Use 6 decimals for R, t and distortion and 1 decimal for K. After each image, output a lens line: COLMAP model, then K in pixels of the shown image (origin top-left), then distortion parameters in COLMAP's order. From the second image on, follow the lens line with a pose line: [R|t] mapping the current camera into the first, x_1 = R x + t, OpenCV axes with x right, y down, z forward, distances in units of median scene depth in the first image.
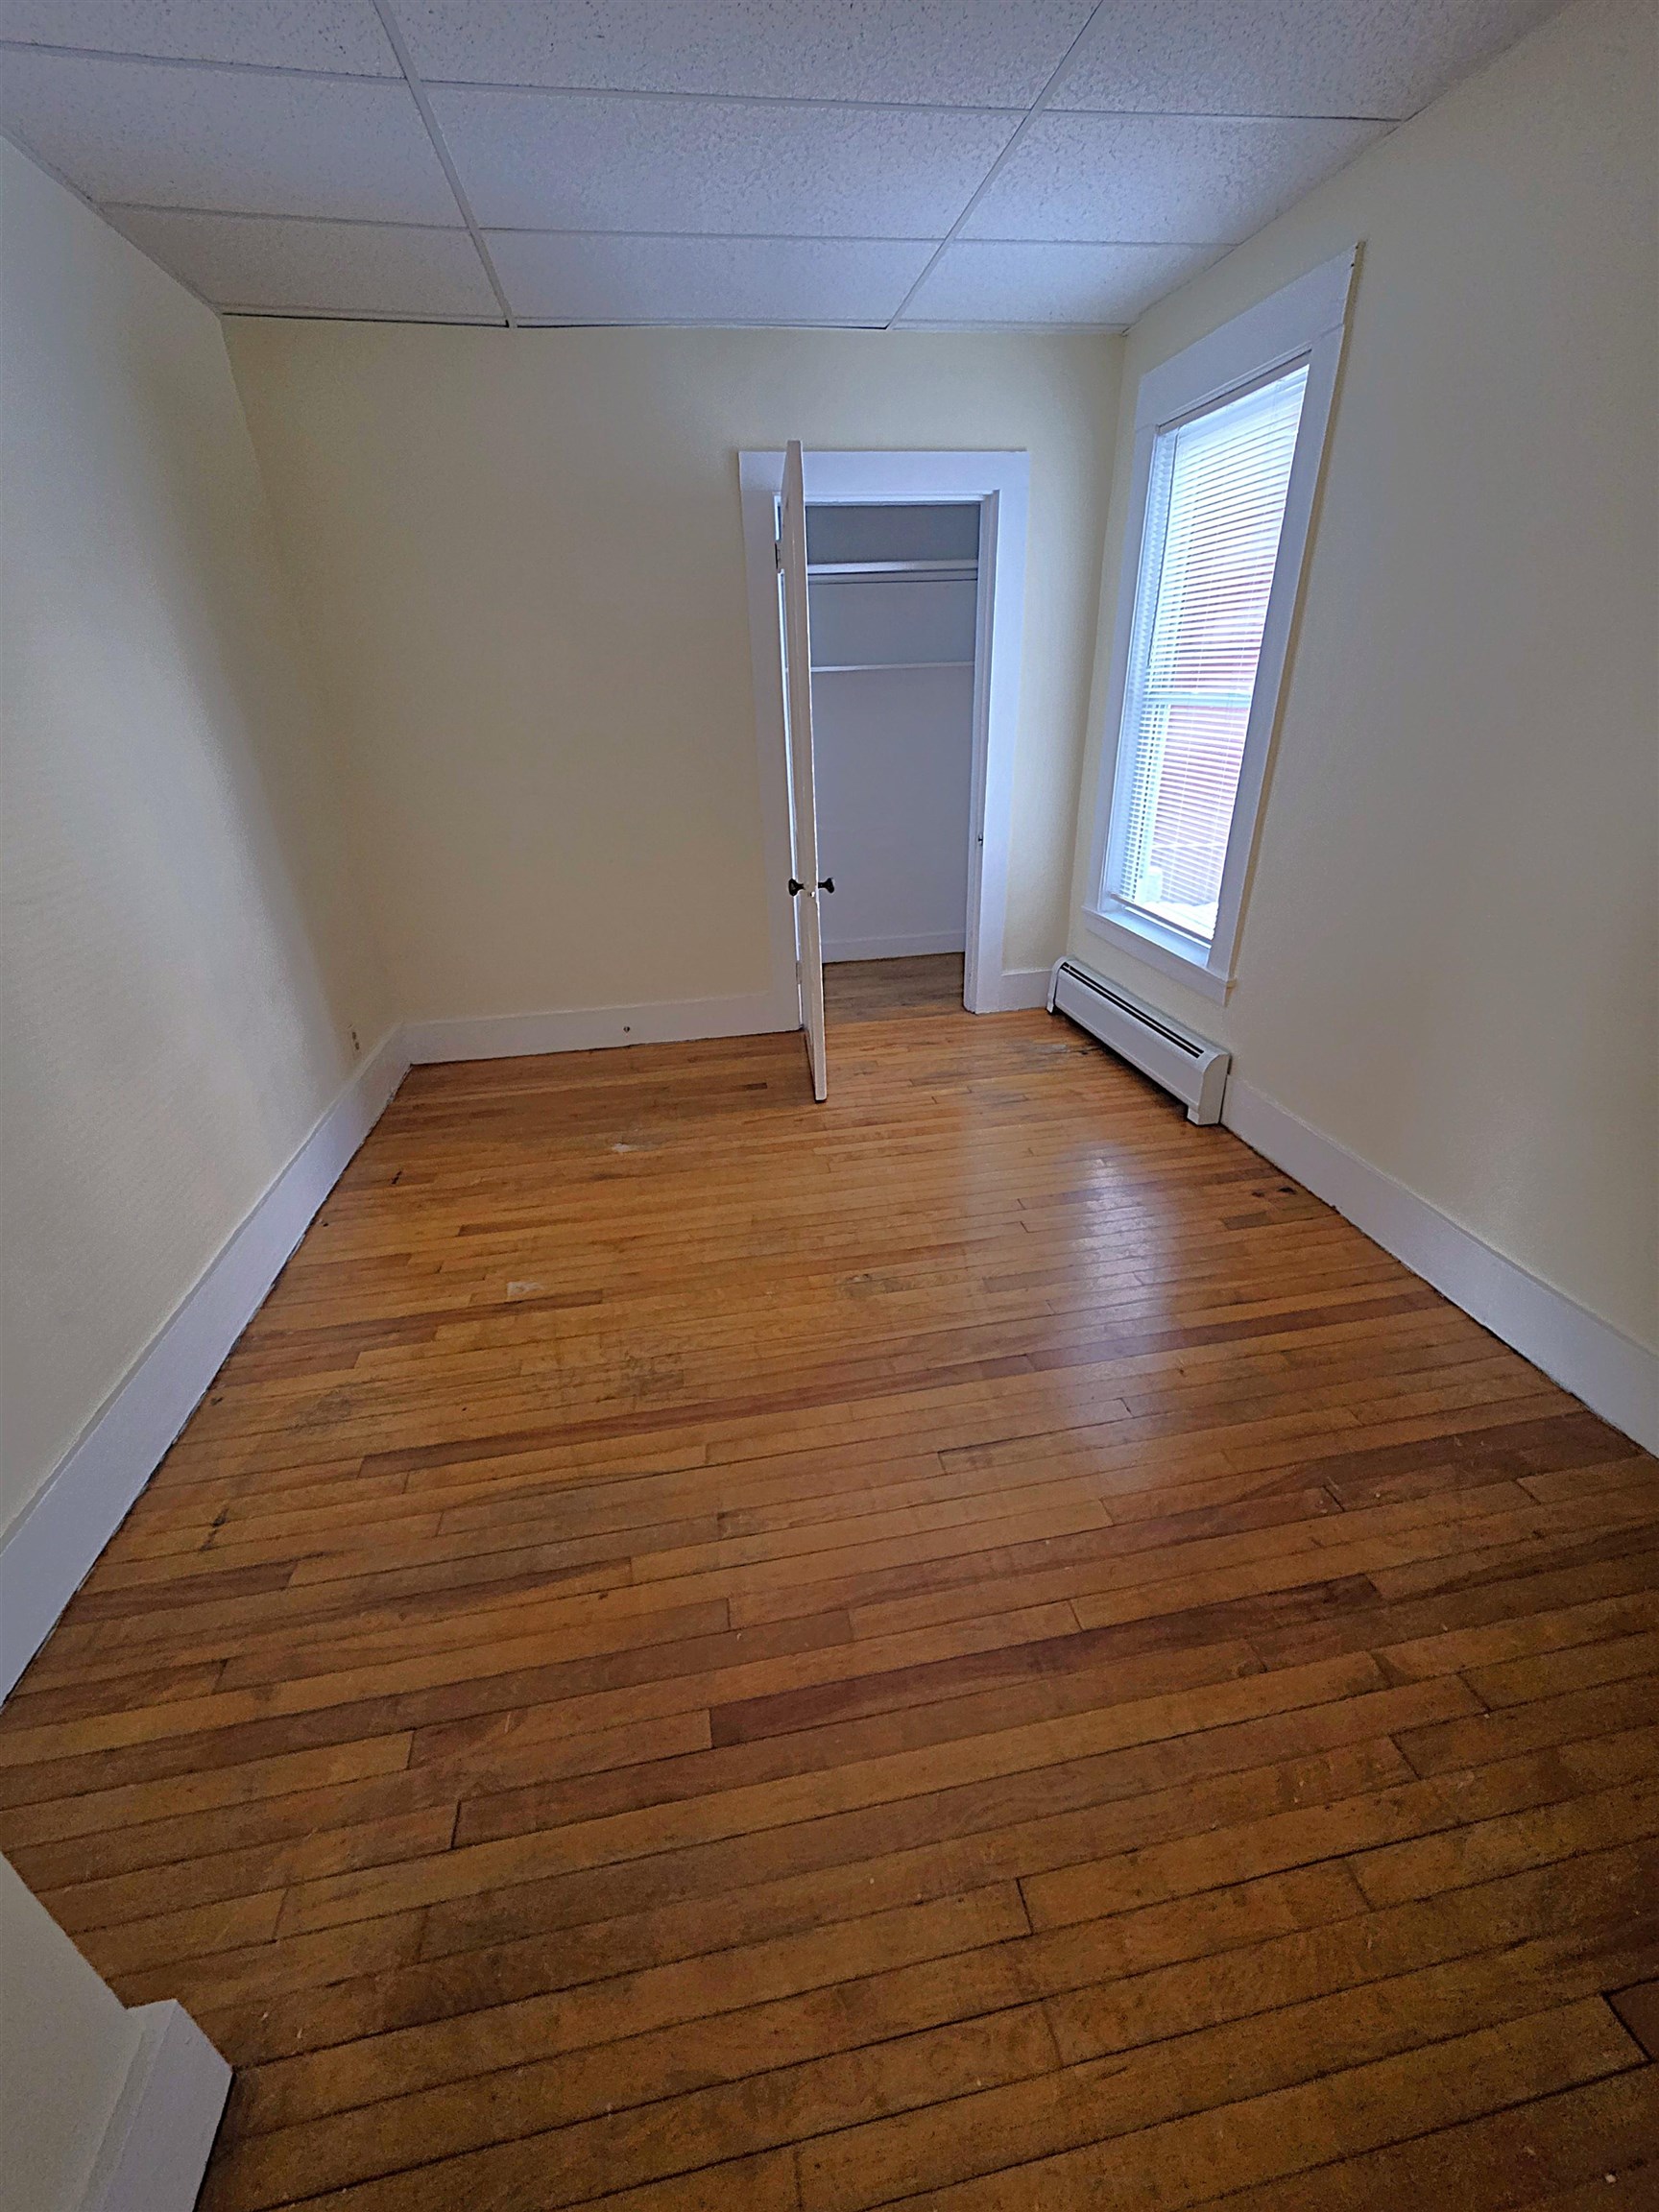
lens RADIAL K [[877.4, 0, 822.5], [0, 877.4, 1109.1], [0, 0, 1]] dist [0.000275, -0.000171]
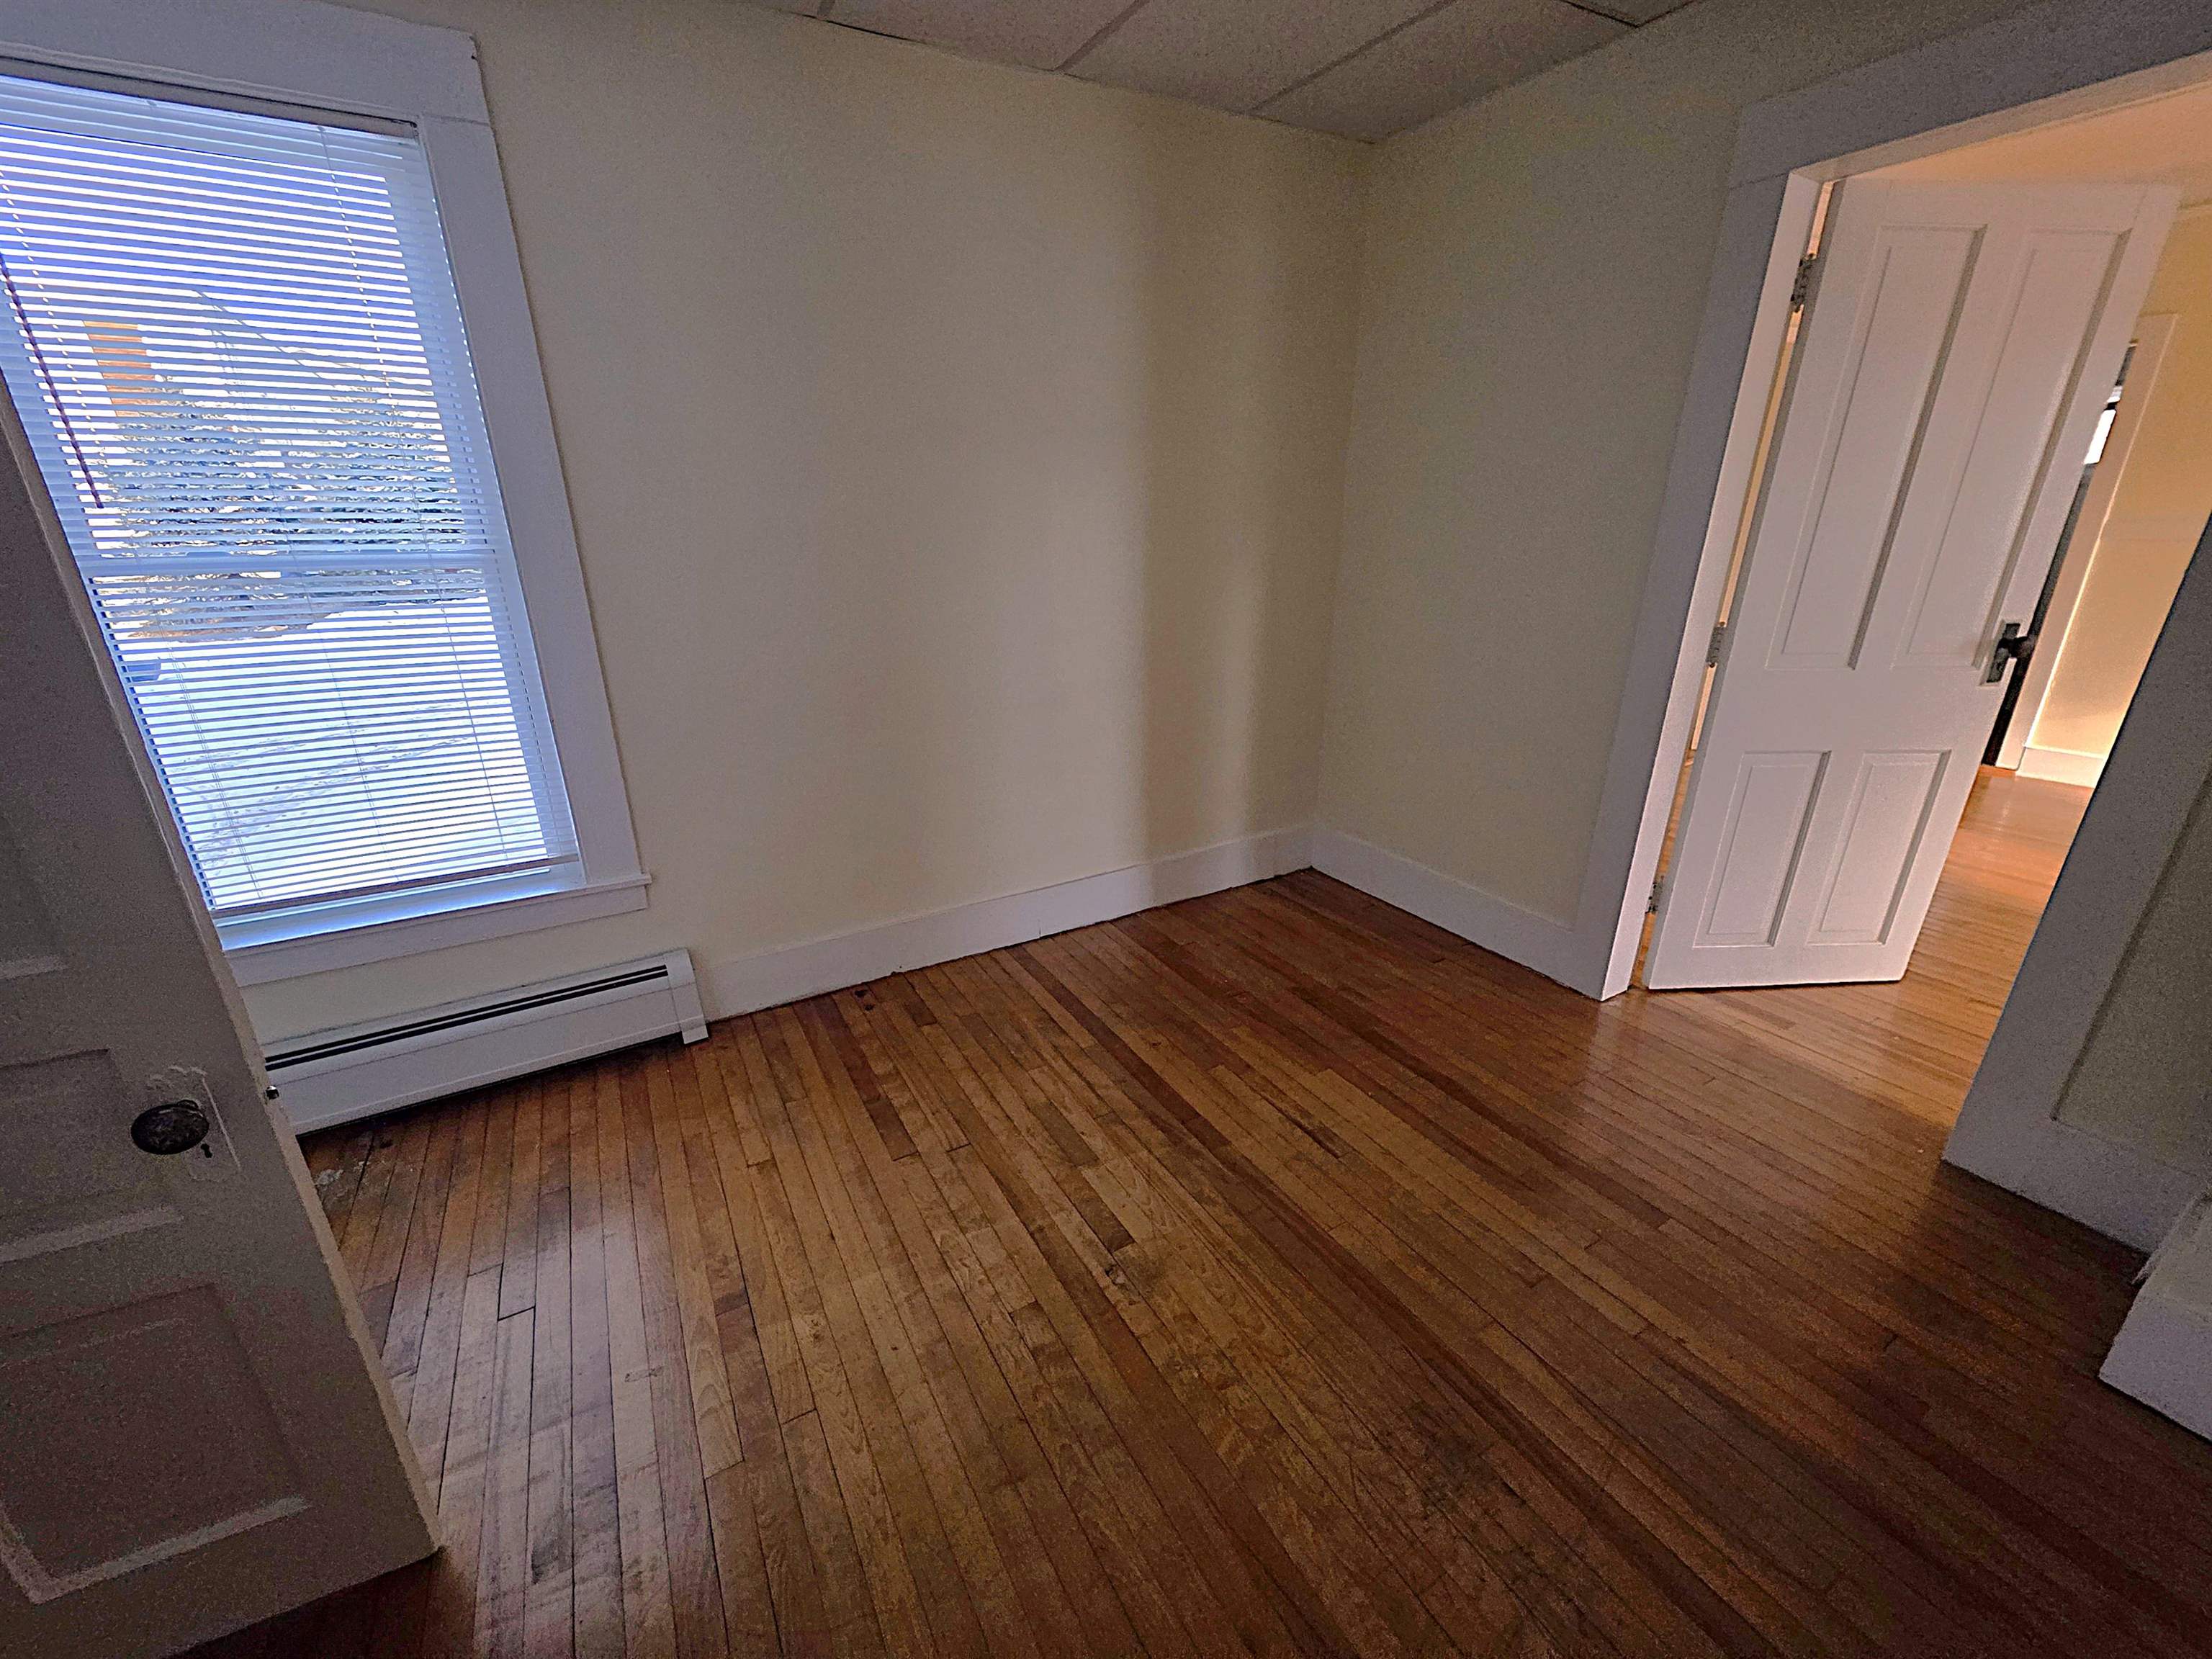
lens RADIAL K [[877.4, 0, 1098.7], [0, 877.4, 831.8], [0, 0, 1]] dist [0.000275, -0.000171]
pose [[-0.334658, -0.280482, 0.899630, -0.547349], [0.432671, 0.802362, 0.411108, -0.448201], [-0.837138, 0.526825, -0.147160, 0.990455]]
